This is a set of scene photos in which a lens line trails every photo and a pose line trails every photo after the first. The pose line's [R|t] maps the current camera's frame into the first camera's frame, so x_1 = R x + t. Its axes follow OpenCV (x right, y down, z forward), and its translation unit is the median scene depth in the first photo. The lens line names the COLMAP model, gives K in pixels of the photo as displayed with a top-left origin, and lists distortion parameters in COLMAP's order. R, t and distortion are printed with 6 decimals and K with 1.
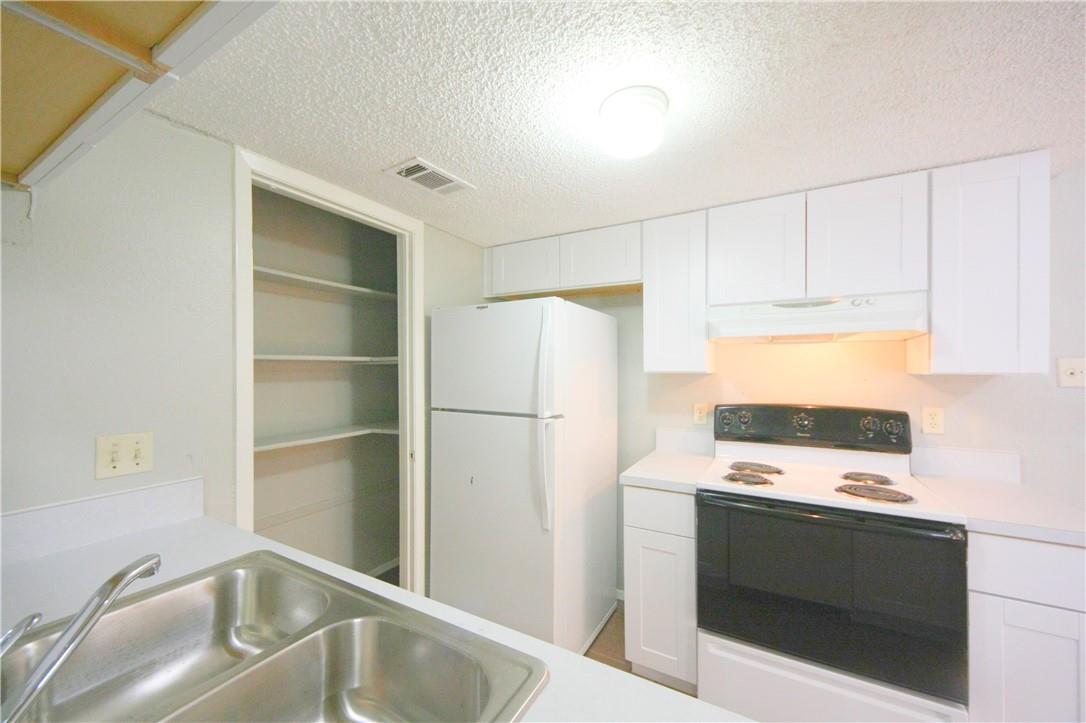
lens RADIAL K [[407.5, 0, 539.5], [0, 407.5, 356.7], [0, 0, 1]] dist [0.000793, 0.000064]
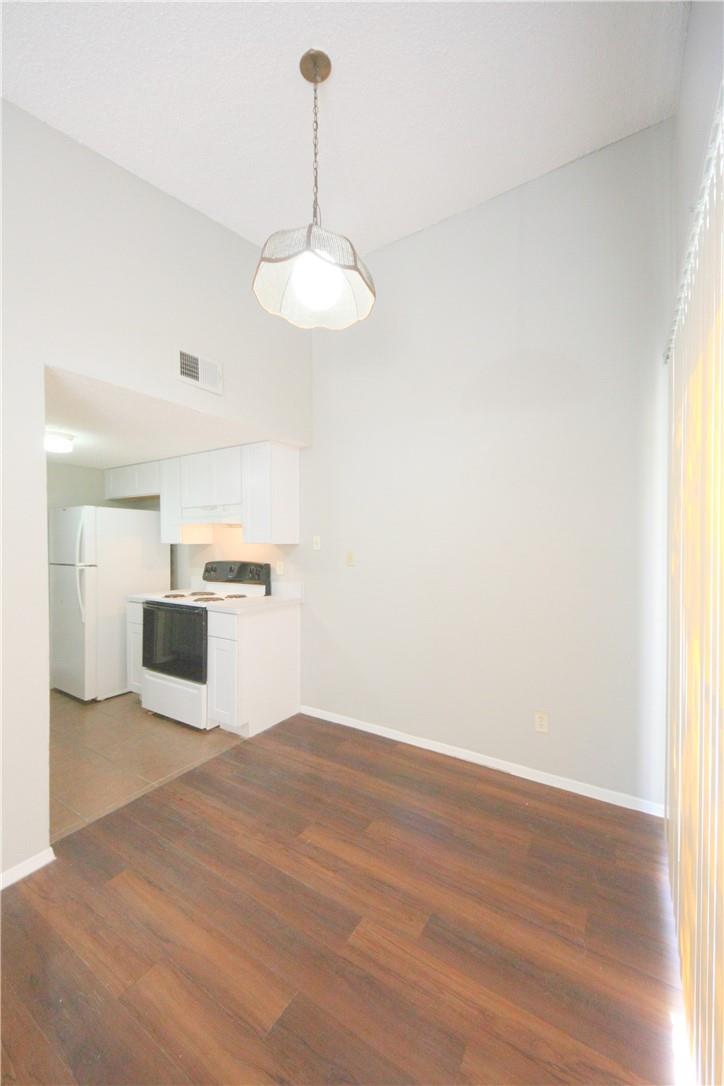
lens RADIAL K [[400.1, 0, 362.0], [0, 400.1, 543.0], [0, 0, 1]] dist [0.000655, 0.000290]
pose [[0.998864, -0.000367, -0.047650, 1.447074], [0.001978, 0.999428, 0.033754, -0.025795], [0.047610, -0.033810, 0.998294, -0.873754]]
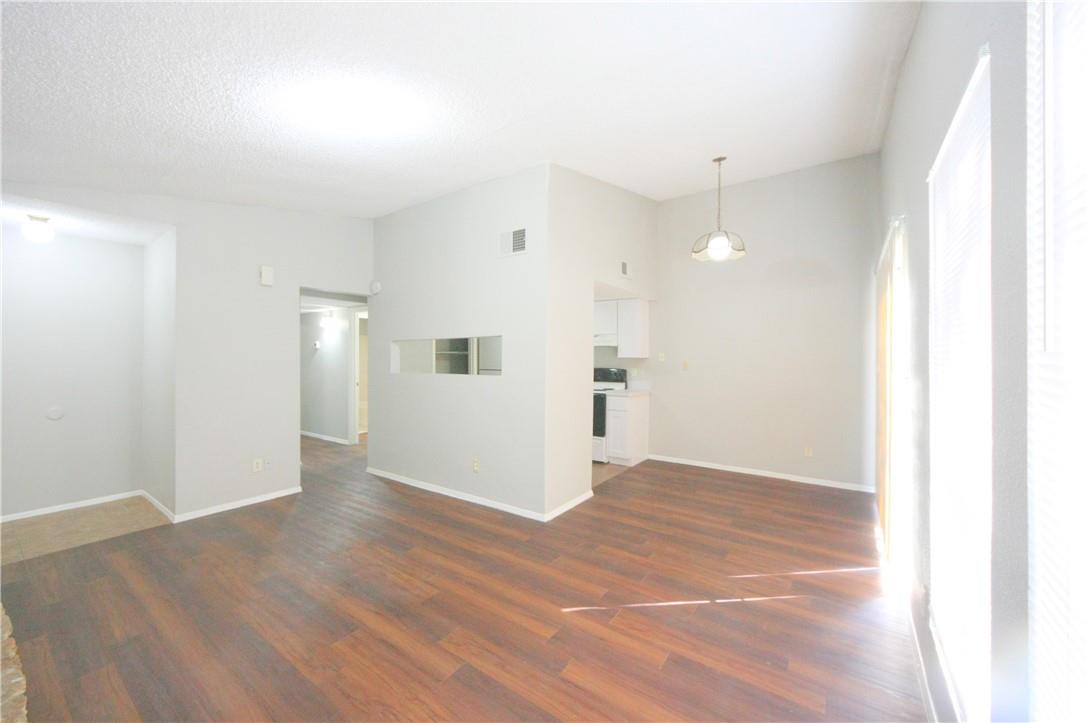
lens RADIAL K [[407.5, 0, 539.5], [0, 407.5, 356.7], [0, 0, 1]] dist [0.000793, 0.000064]
pose [[0.993690, 0.001109, -0.112158, 0.594678], [0.002106, 0.999590, 0.028542, -0.059346], [0.112144, -0.028598, 0.993280, -2.242289]]
